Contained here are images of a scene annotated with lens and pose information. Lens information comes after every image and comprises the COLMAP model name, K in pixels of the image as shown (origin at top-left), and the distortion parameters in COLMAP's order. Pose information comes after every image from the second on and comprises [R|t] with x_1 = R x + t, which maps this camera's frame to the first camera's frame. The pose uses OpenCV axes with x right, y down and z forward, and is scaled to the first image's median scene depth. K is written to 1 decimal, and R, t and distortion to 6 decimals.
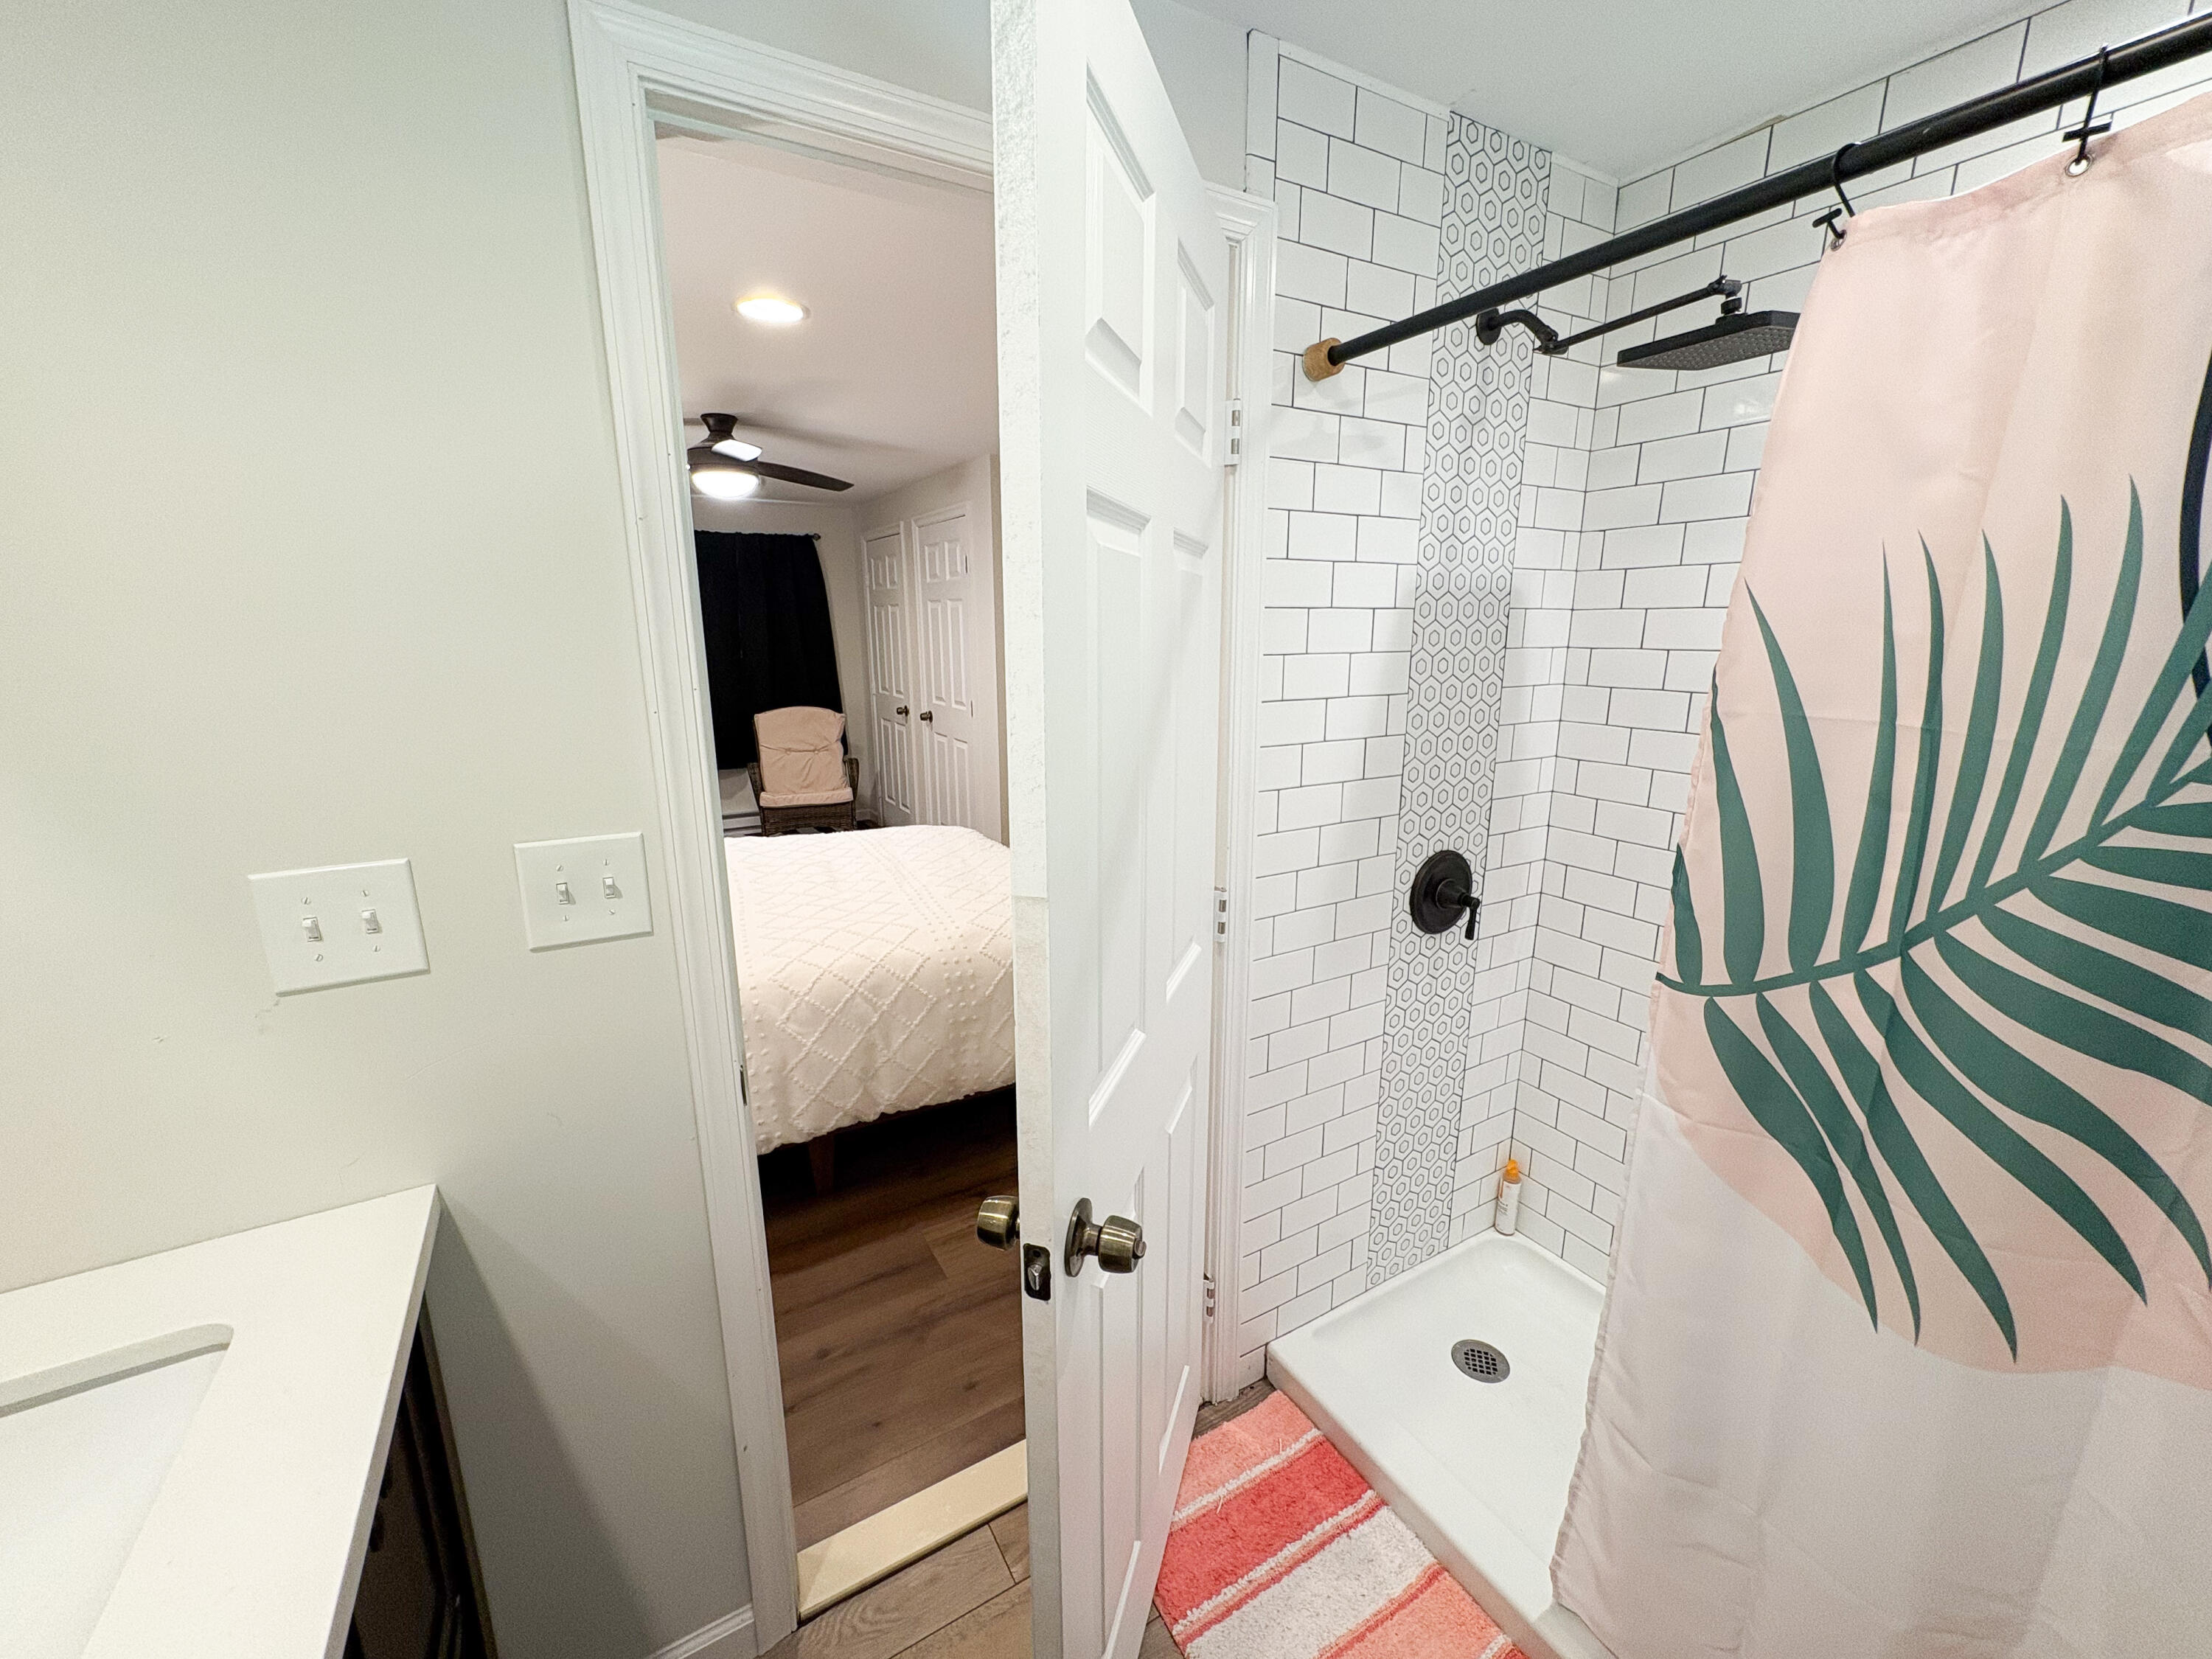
lens RADIAL K [[896.8, 0, 1110.5], [0, 896.8, 823.3], [0, 0, 1]] dist [-0.000222, -0.000020]
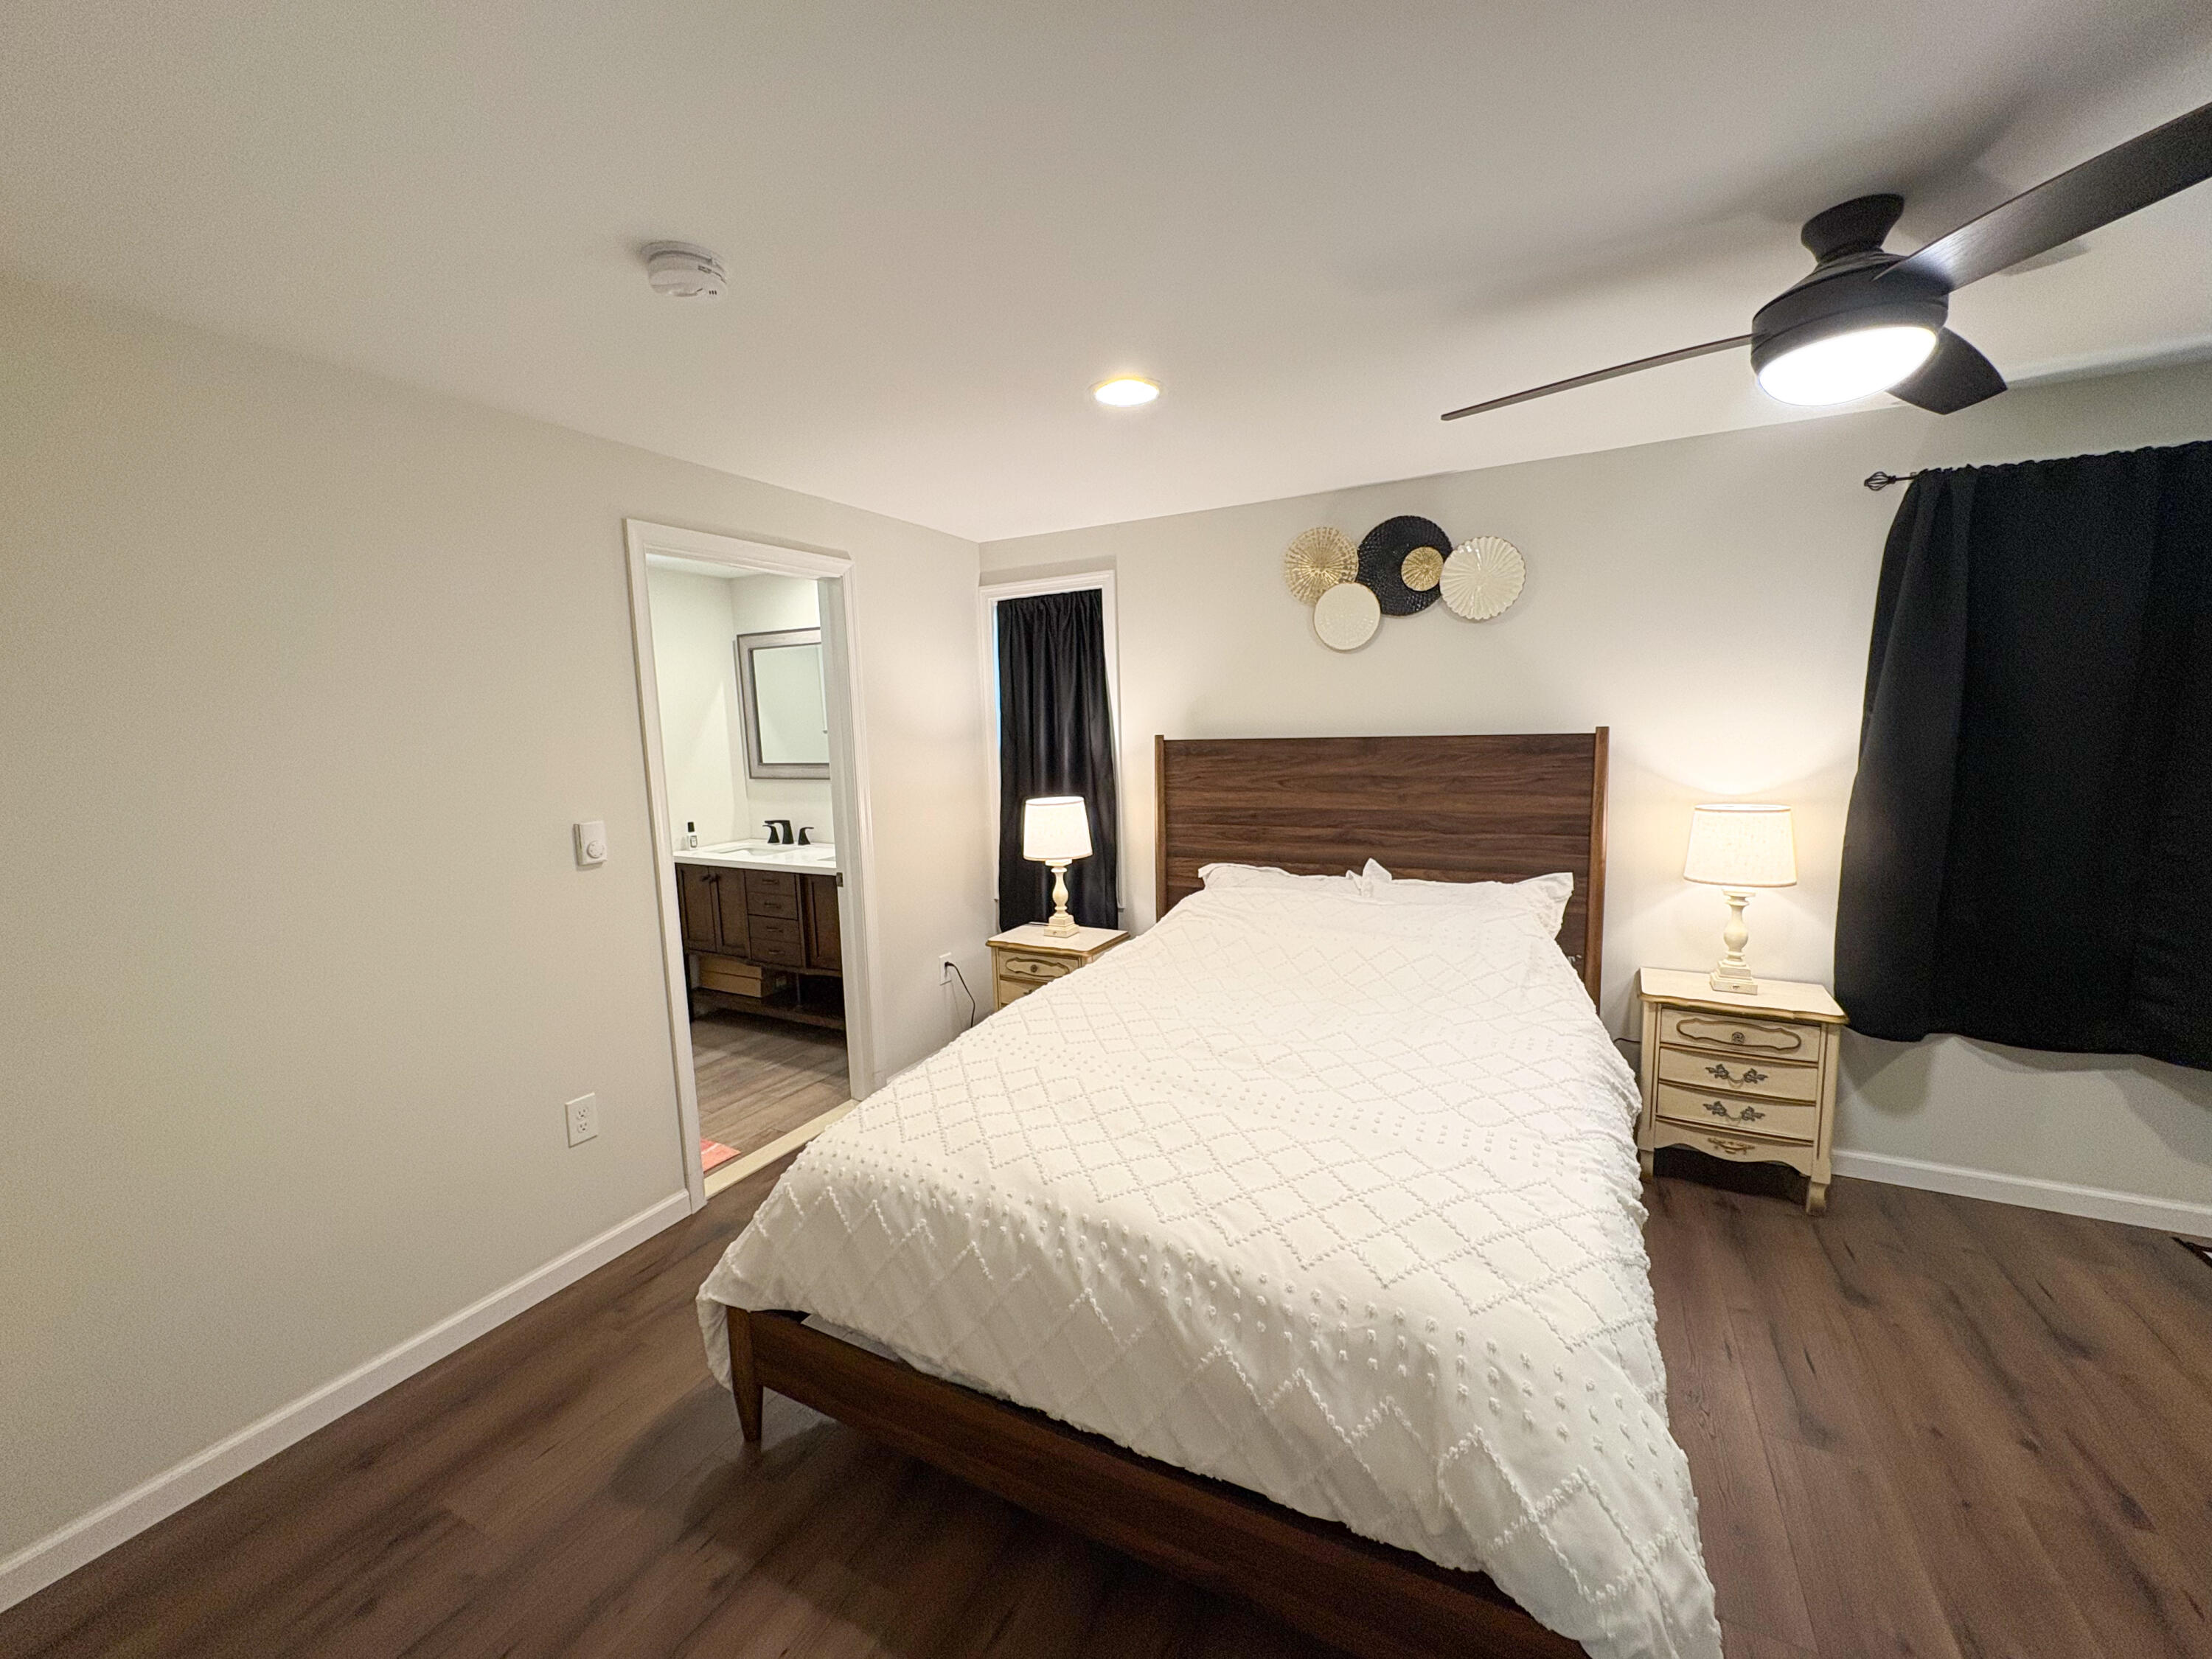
lens RADIAL K [[883.3, 0, 1105.3], [0, 883.3, 825.1], [0, 0, 1]] dist [0.000005, 0.000056]
pose [[-0.846523, 0.093578, -0.524062, 0.072206], [-0.083852, 0.948702, 0.304849, -0.174595], [0.525706, 0.302005, -0.795252, 0.778365]]
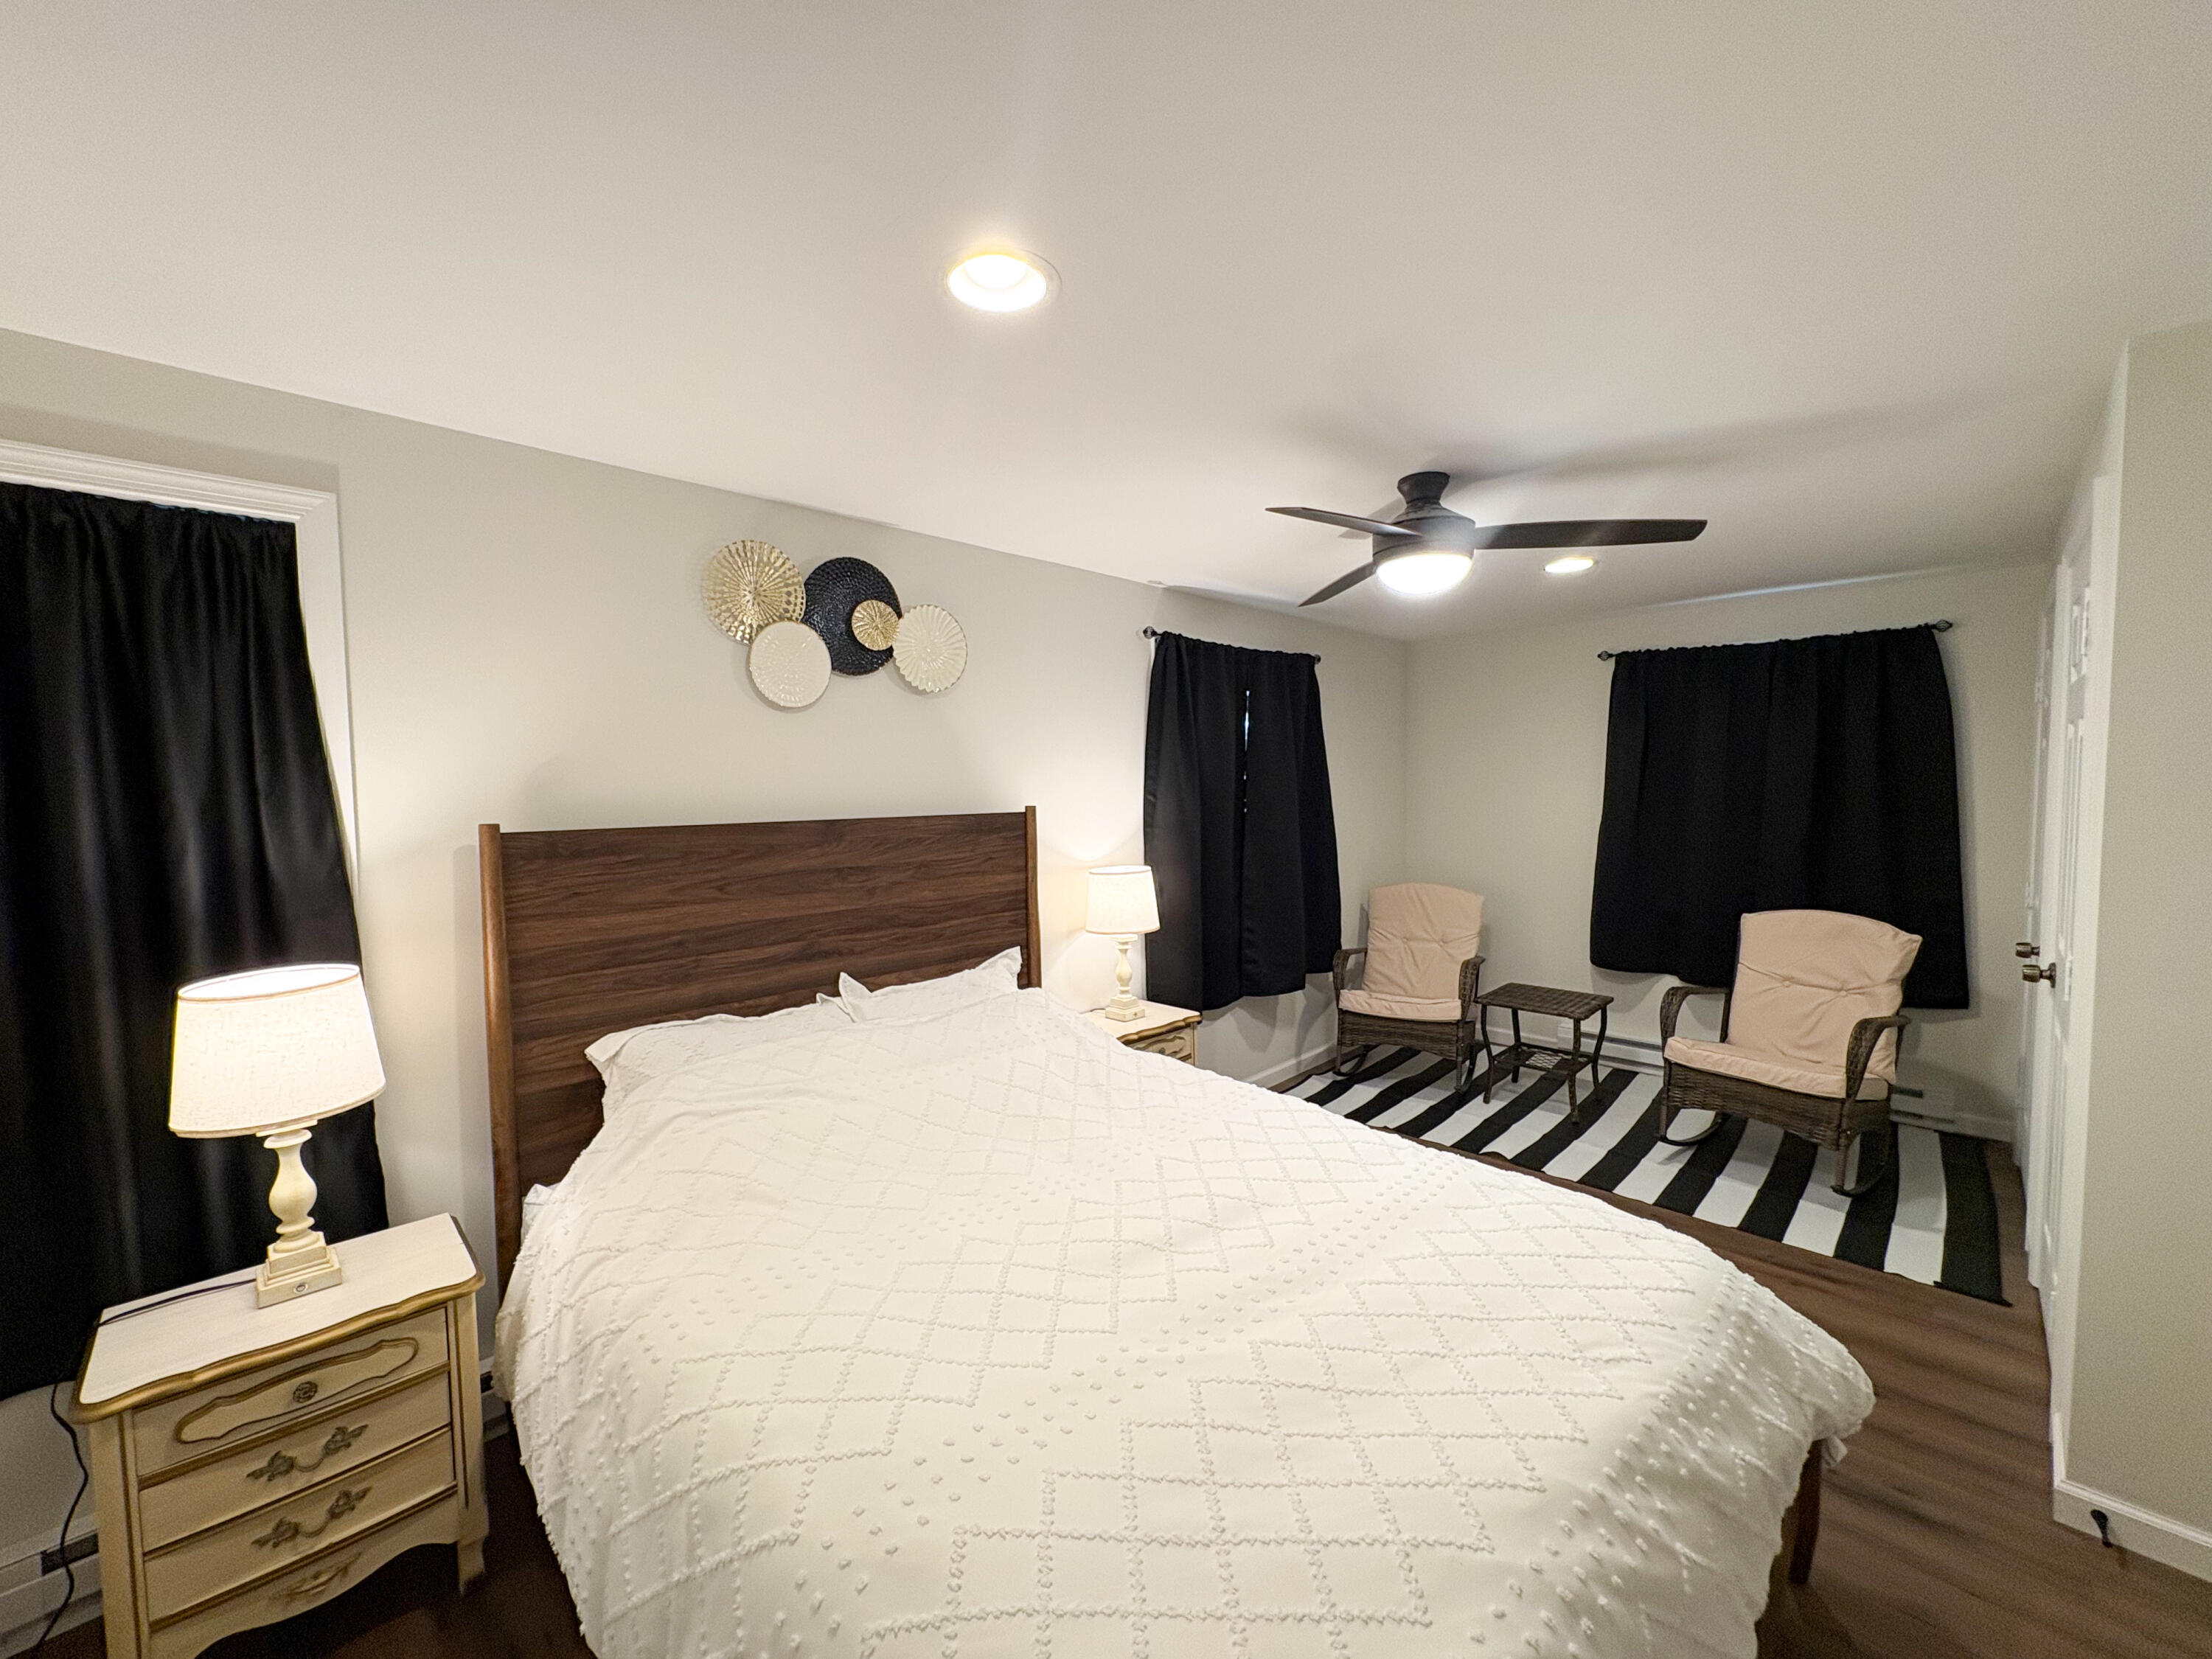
lens RADIAL K [[885.3, 0, 1106.0], [0, 885.3, 829.5], [0, 0, 1]] dist [-0.000193, 0.000008]
pose [[0.260205, 0.054512, -0.964013, 0.097955], [-0.202994, 0.979180, 0.000578, -0.092683], [0.943974, 0.195539, 0.265853, 0.409051]]
